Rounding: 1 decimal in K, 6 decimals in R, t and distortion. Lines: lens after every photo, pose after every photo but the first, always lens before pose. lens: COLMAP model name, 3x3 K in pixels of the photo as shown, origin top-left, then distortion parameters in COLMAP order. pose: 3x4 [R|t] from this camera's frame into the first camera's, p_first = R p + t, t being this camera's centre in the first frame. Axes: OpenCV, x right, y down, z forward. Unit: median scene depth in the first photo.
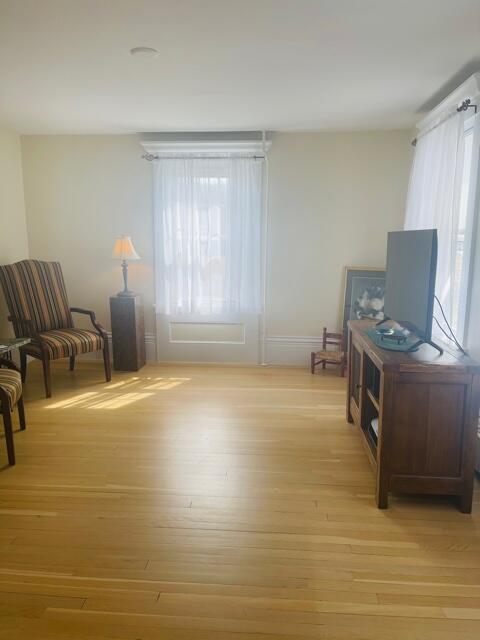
lens RADIAL K [[481.6, 0, 240.8], [0, 481.6, 330.9], [0, 0, 1]] dist [0.068712, -0.098702]
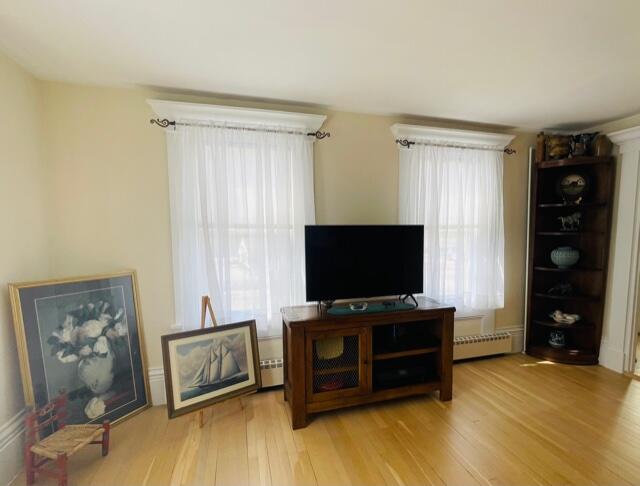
lens RADIAL K [[338.6, 0, 349.5], [0, 338.6, 264.0], [0, 0, 1]] dist [-0.001873, -0.000849]
pose [[-0.390703, -0.087206, 0.916377, -0.296447], [0.179857, 0.969083, 0.168905, -0.163929], [-0.902775, 0.230809, -0.362939, 0.857307]]
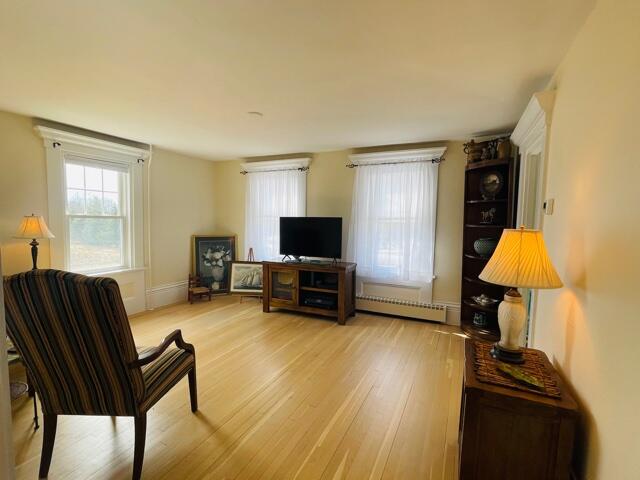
lens RADIAL K [[308.7, 0, 317.8], [0, 308.7, 242.4], [0, 0, 1]] dist [-0.000816, -0.000138]
pose [[0.348827, -0.065438, 0.934900, -0.665687], [0.164295, 0.986381, 0.007740, -0.052334], [-0.922674, 0.150899, 0.354827, 0.264650]]
